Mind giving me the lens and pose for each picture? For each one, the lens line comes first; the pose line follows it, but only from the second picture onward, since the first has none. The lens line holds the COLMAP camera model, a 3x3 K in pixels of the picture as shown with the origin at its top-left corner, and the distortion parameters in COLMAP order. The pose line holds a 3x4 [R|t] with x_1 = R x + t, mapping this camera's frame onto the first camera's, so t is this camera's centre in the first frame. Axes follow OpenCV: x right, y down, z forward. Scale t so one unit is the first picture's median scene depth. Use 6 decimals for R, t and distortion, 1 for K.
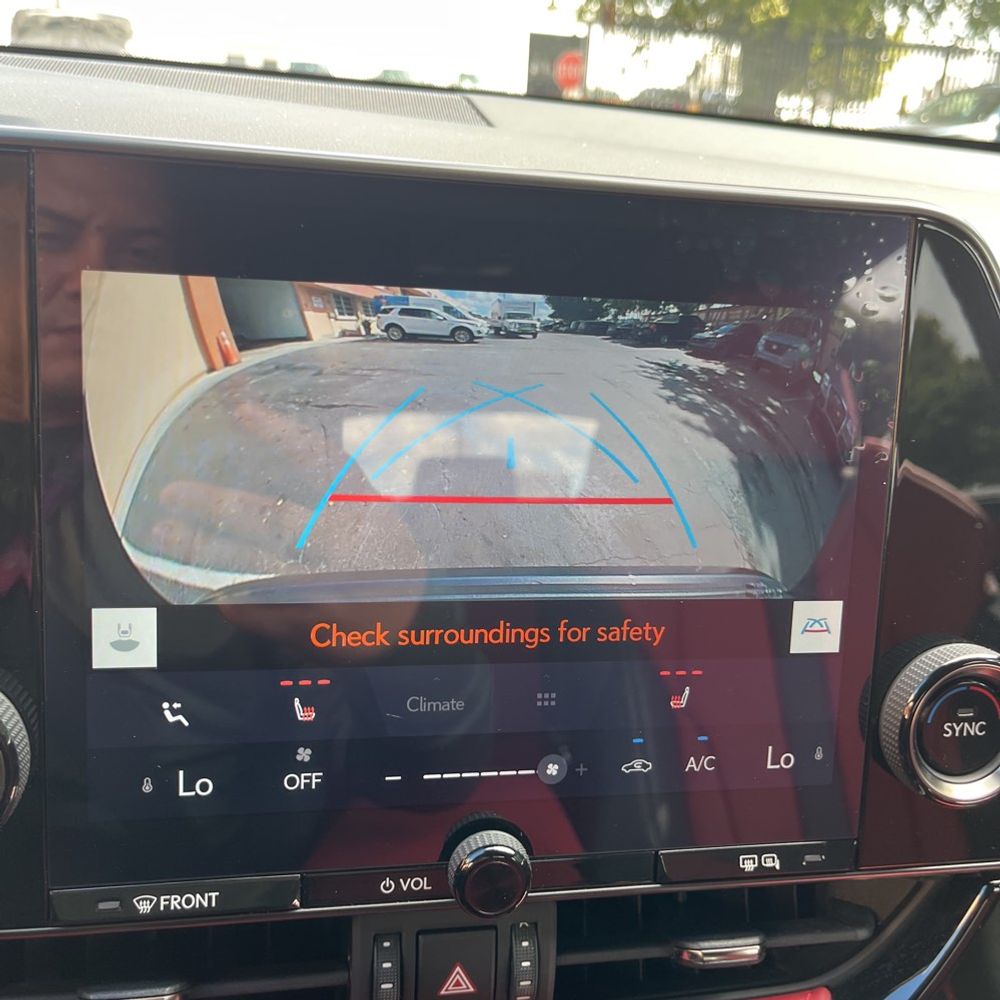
lens RADIAL K [[1062.1, 0, 500.0], [0, 1062.1, 500.0], [0, 0, 1]] dist [0.001210, -0.000186]
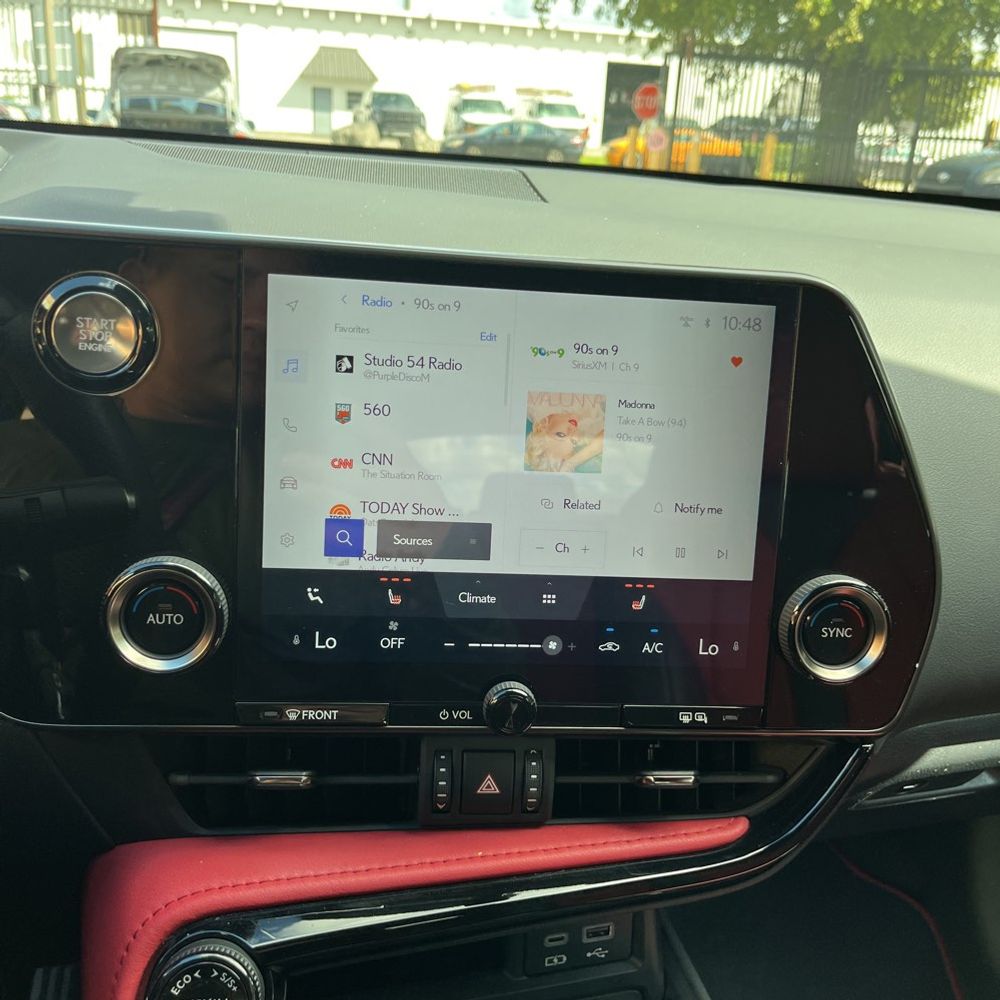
lens RADIAL K [[1073.5, 0, 498.2], [0, 1073.5, 524.5], [0, 0, 1]] dist [0.110907, -0.239520]
pose [[0.997324, 0.020651, -0.070130, 0.073855], [-0.021021, 0.999769, -0.004541, 0.084895], [0.070020, 0.006003, 0.997527, -0.540385]]
